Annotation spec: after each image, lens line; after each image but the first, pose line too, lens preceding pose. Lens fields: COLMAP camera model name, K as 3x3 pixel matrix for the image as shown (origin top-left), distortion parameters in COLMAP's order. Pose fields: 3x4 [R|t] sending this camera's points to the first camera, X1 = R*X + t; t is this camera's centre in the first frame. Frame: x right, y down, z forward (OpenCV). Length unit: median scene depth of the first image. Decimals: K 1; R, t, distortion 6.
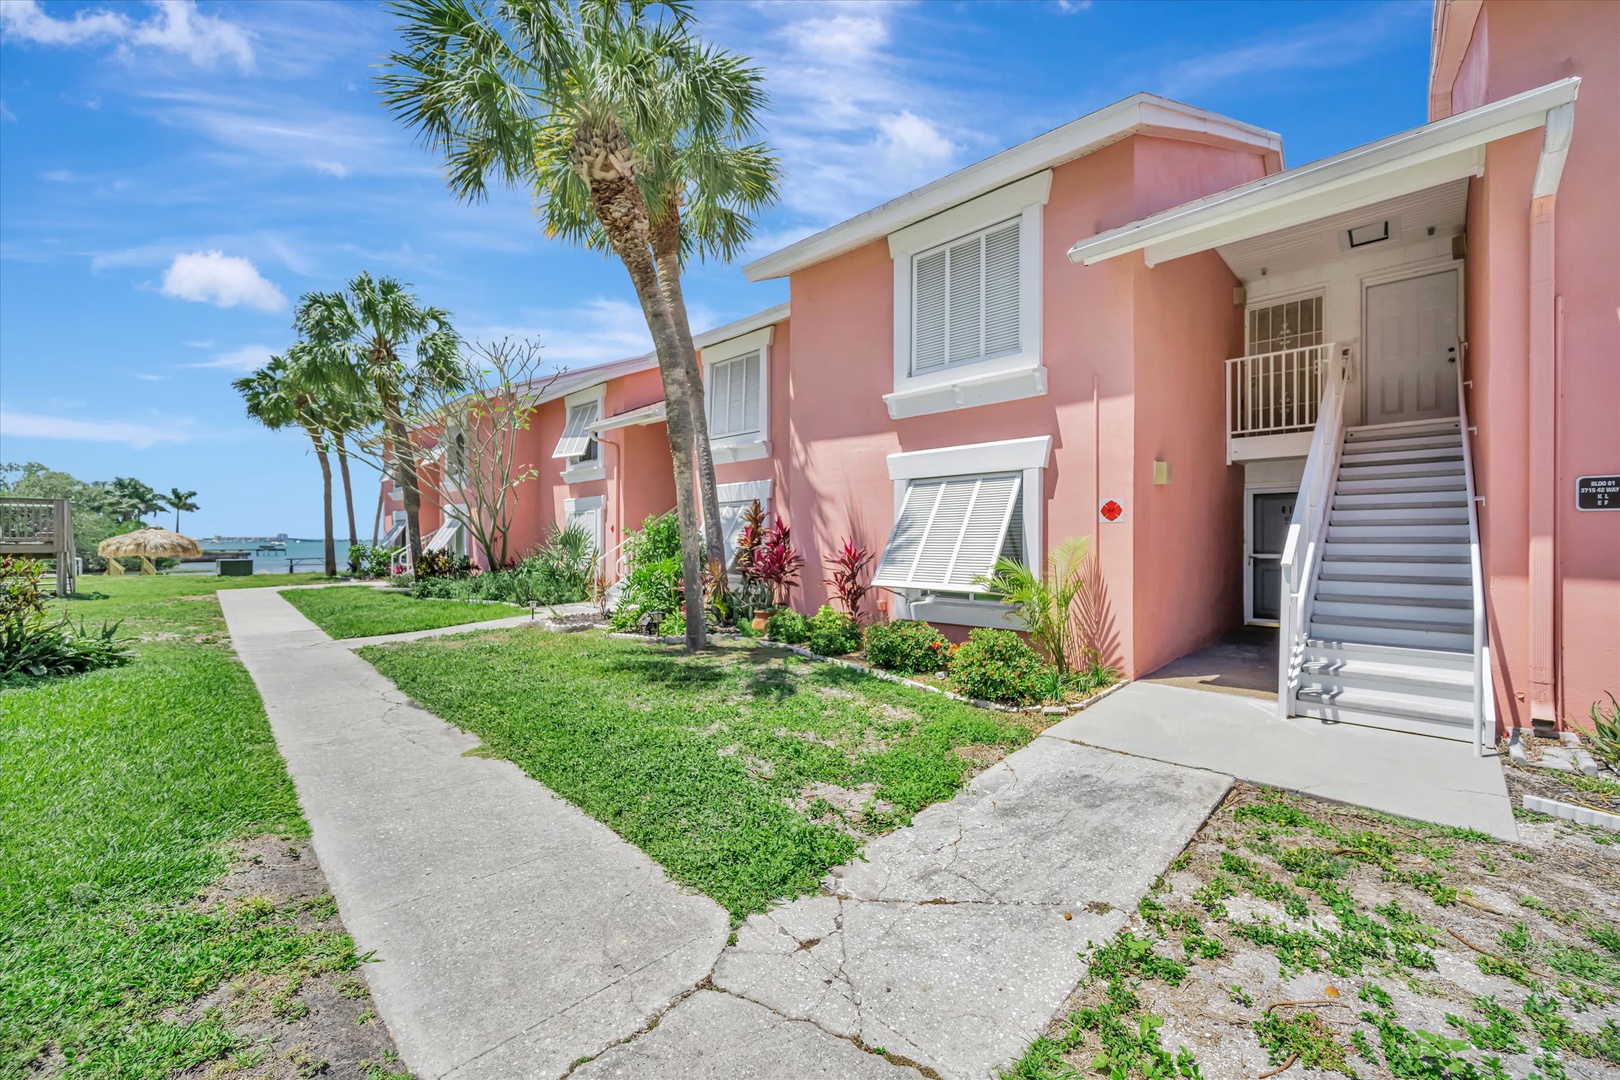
lens RADIAL K [[650.1, 0, 808.2], [0, 650.1, 547.9], [0, 0, 1]] dist [0.000635, -0.000167]
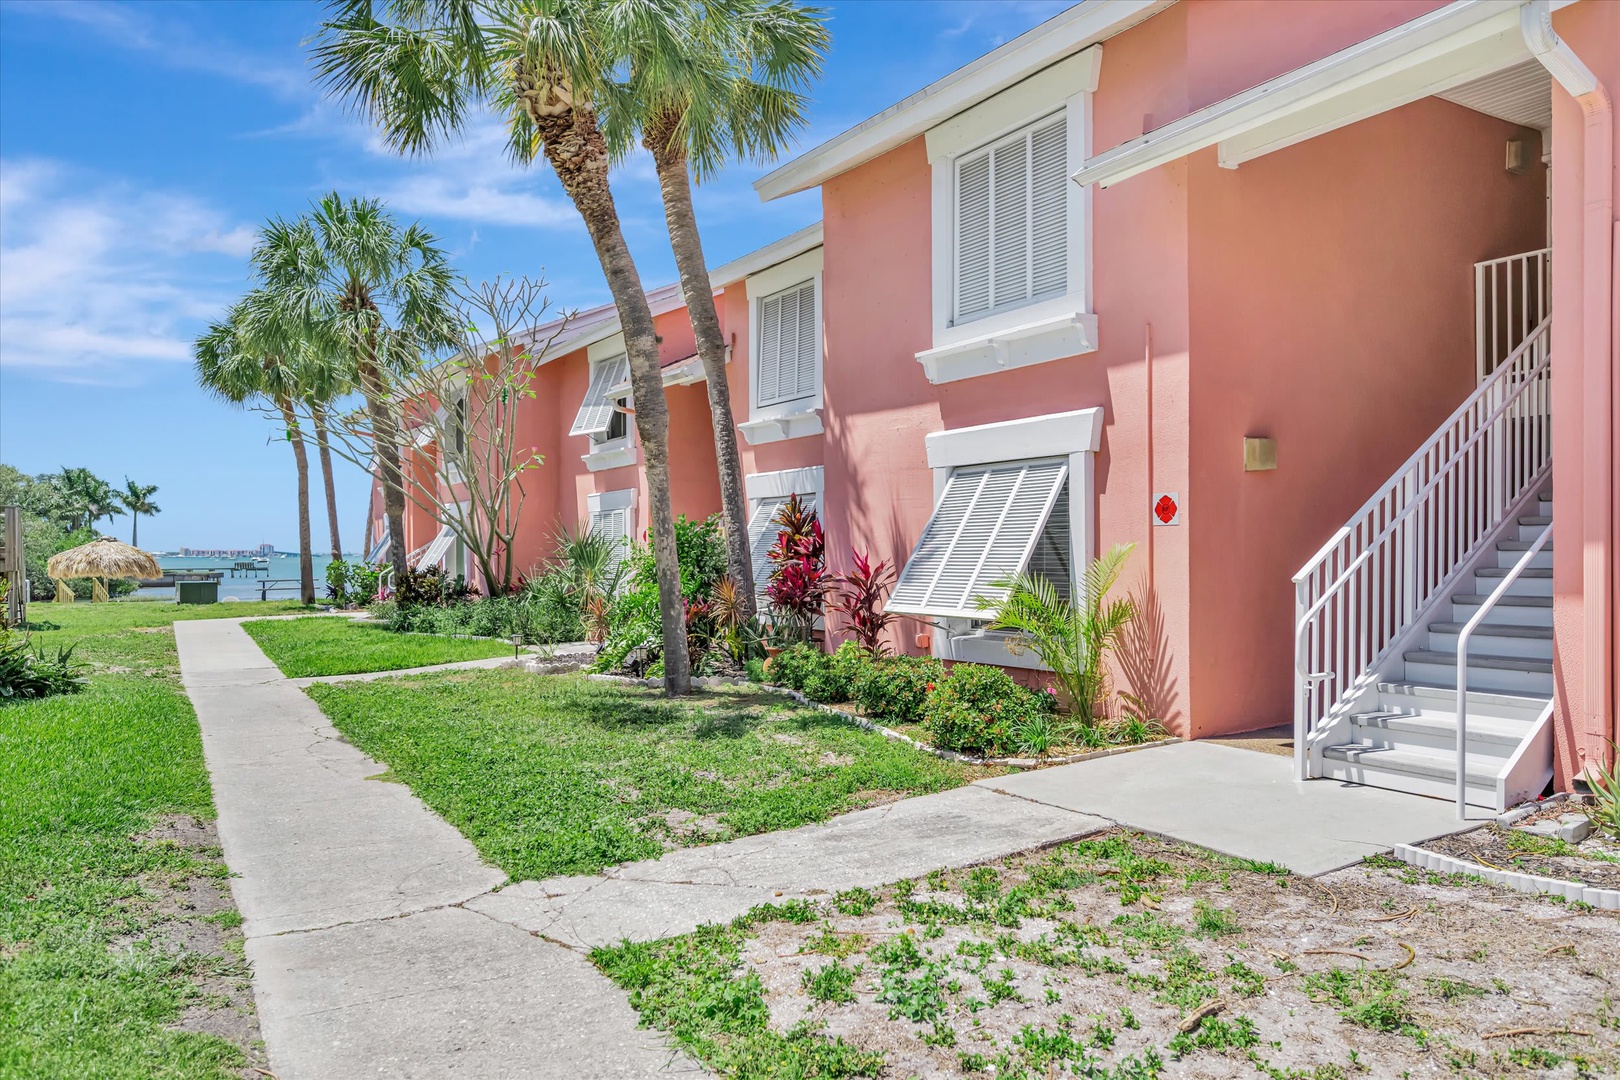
lens RADIAL K [[1198.4, 0, 810.1], [0, 1198.4, 560.2], [0, 0, 1]] dist [0.002288, 0.003621]
pose [[0.966615, -0.004695, -0.256190, 0.346586], [0.003890, 0.999986, -0.003646, 0.003104], [0.256203, 0.002527, 0.966620, -0.338434]]
